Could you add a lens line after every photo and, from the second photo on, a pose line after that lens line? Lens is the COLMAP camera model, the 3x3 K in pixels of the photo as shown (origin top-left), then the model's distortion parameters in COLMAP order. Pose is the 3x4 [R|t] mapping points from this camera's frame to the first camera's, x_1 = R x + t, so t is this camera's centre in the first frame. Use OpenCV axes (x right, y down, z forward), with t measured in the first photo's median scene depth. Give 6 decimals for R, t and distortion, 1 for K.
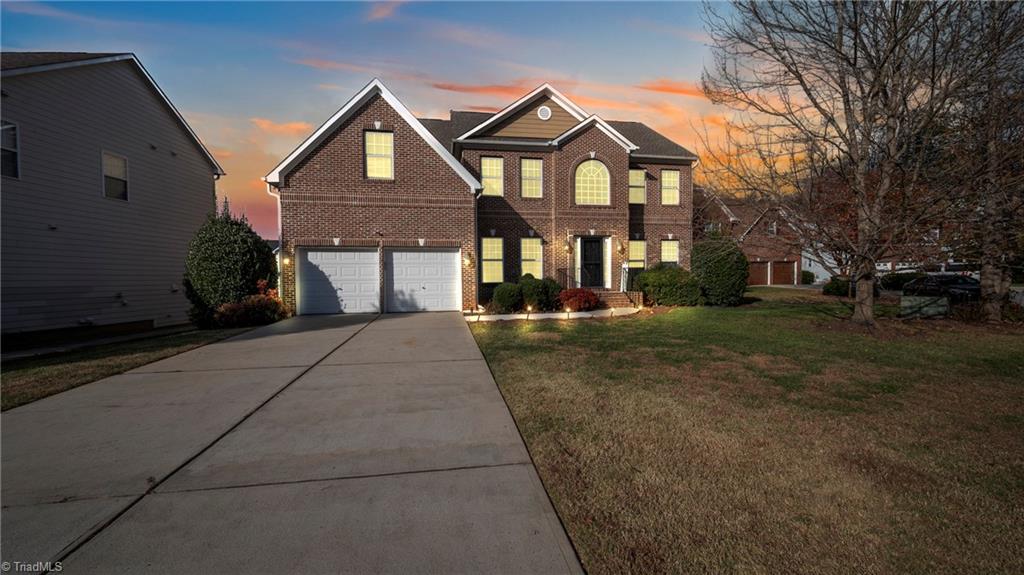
lens RADIAL K [[406.1, 0, 512.1], [0, 406.1, 290.6], [0, 0, 1]] dist [0.000884, 0.000120]
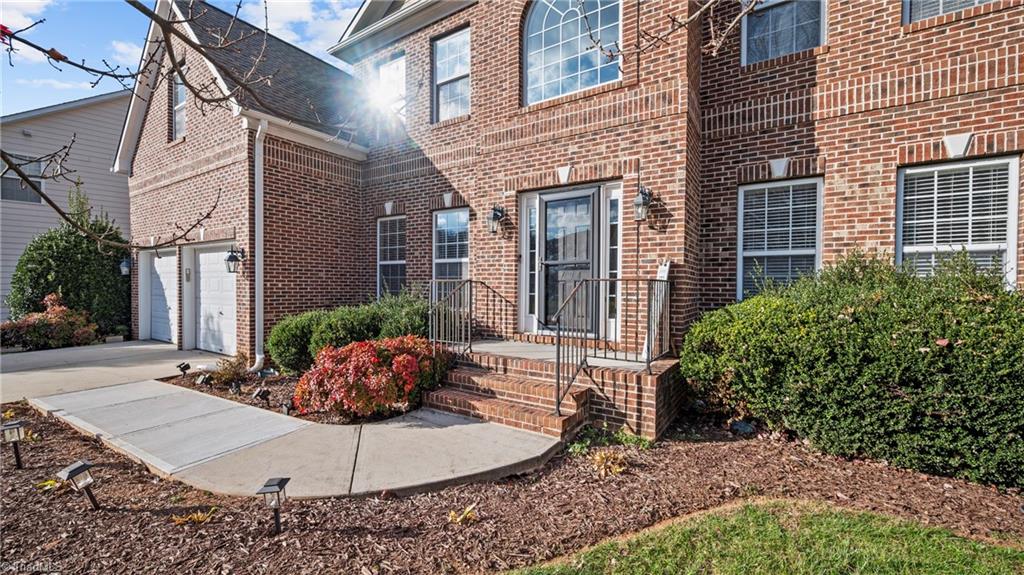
lens RADIAL K [[406.1, 0, 512.1], [0, 406.1, 290.6], [0, 0, 1]] dist [0.000884, 0.000120]
pose [[0.730572, 0.023932, -0.682416, 0.485272], [-0.032592, 0.999469, 0.000159, -0.052703], [0.682058, 0.022125, 0.730964, 0.866232]]
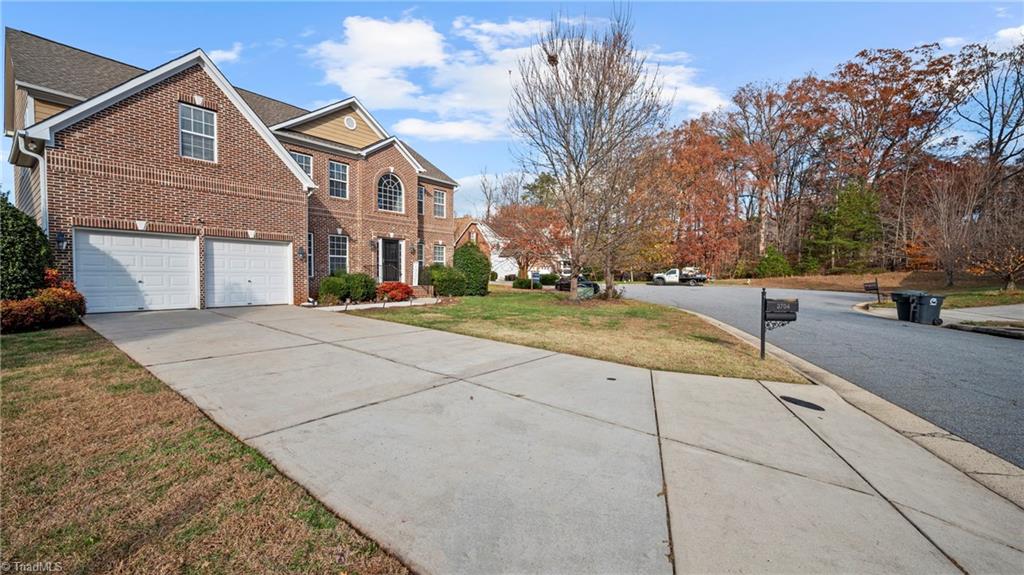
lens RADIAL K [[406.1, 0, 512.1], [0, 406.1, 290.6], [0, 0, 1]] dist [0.000884, 0.000120]
pose [[0.737608, -0.009999, 0.675155, -0.413459], [0.003245, 0.999931, 0.011264, 0.007162], [-0.675222, -0.006117, 0.737590, -0.132430]]
